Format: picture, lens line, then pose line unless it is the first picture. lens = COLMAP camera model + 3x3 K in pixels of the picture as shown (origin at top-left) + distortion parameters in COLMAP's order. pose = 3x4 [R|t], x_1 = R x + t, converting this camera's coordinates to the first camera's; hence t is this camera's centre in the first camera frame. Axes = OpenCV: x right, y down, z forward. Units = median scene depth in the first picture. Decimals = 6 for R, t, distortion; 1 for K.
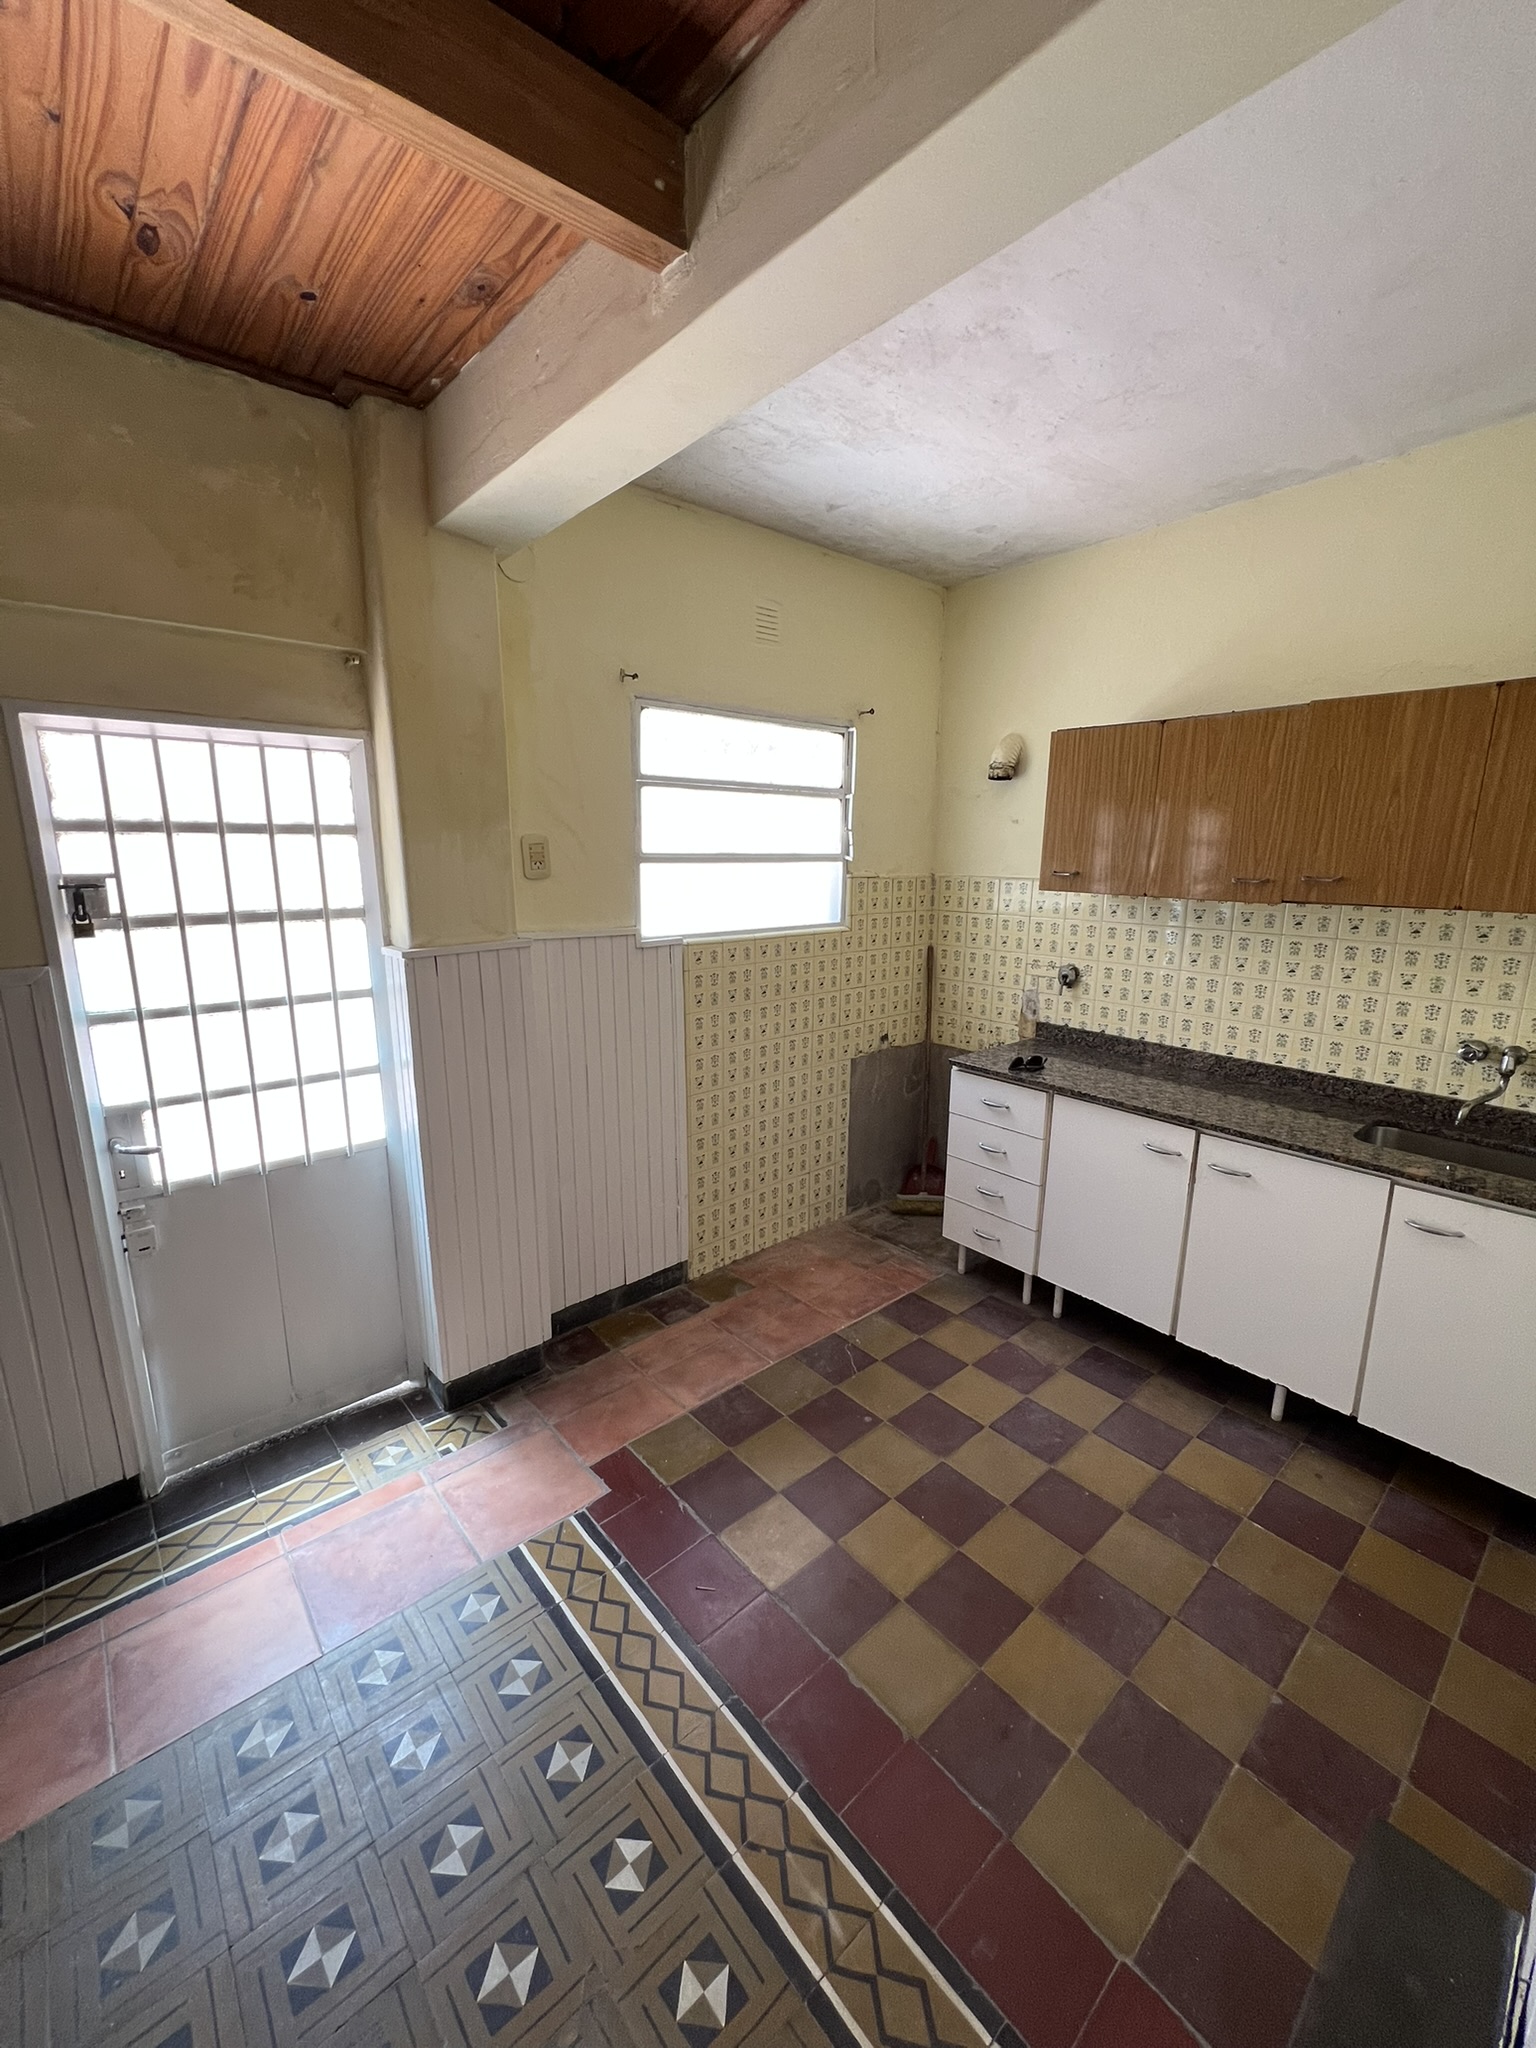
lens RADIAL K [[819.2, 0, 767.5], [0, 819.2, 1017.2], [0, 0, 1]] dist [-0.007372, 0.000202]
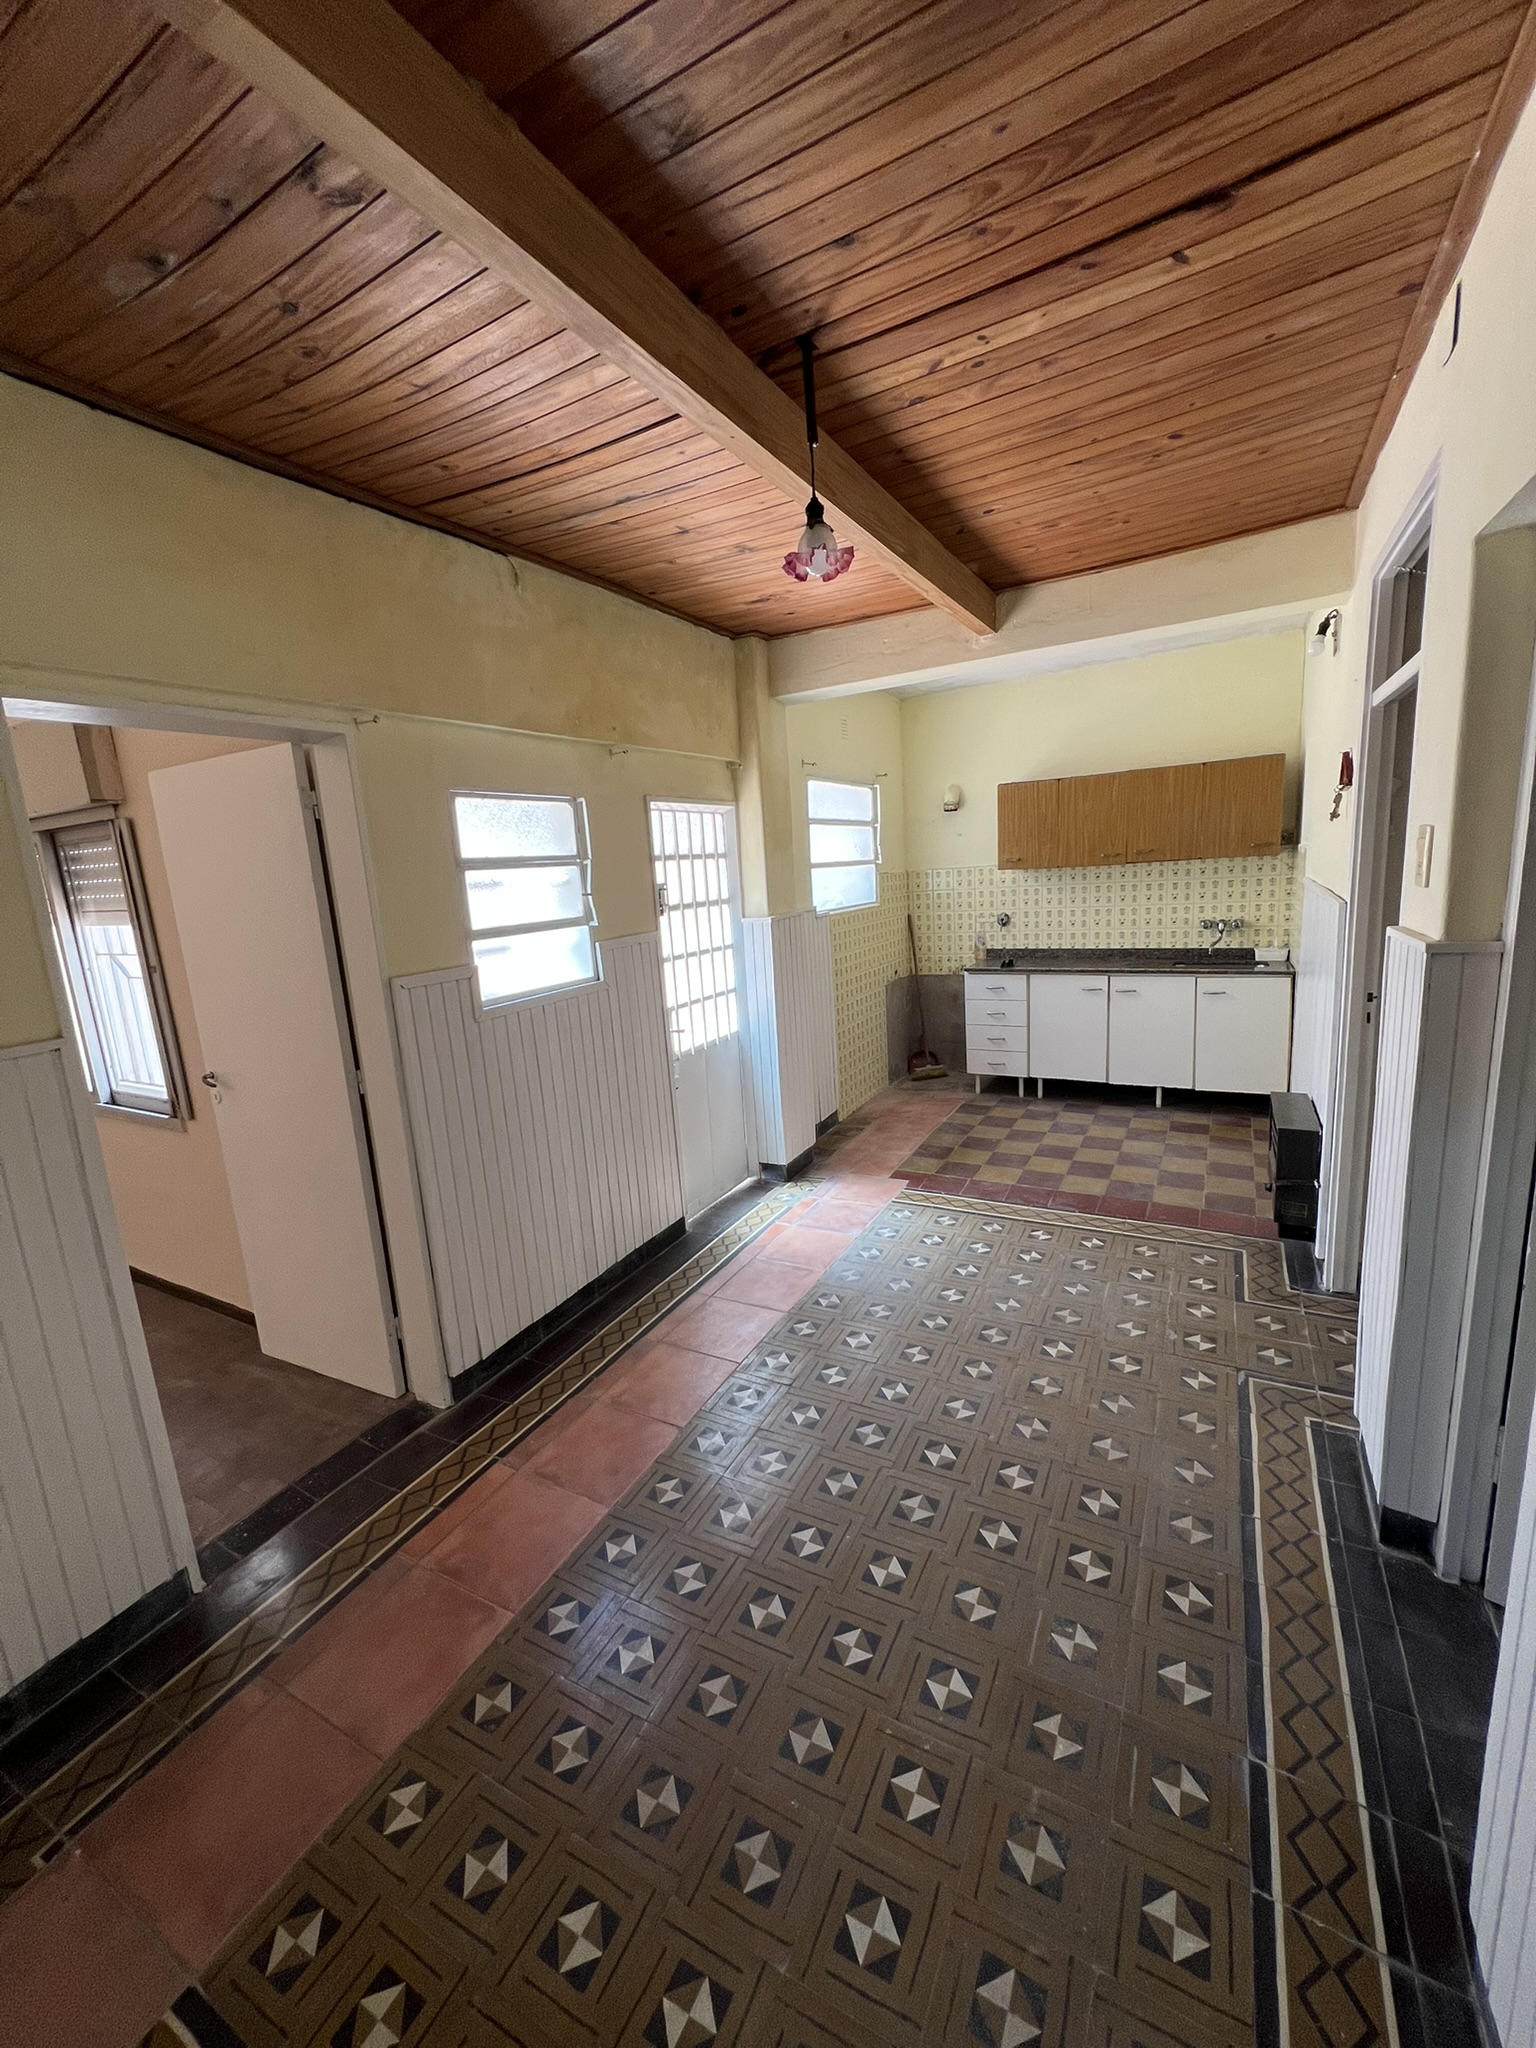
lens RADIAL K [[819.2, 0, 767.2], [0, 819.2, 1021.5], [0, 0, 1]] dist [-0.007372, 0.000202]
pose [[0.937176, -0.128813, 0.324203, -0.903728], [0.138070, 0.990407, -0.005612, 0.136371], [-0.320370, 0.050022, 0.945971, -0.631260]]
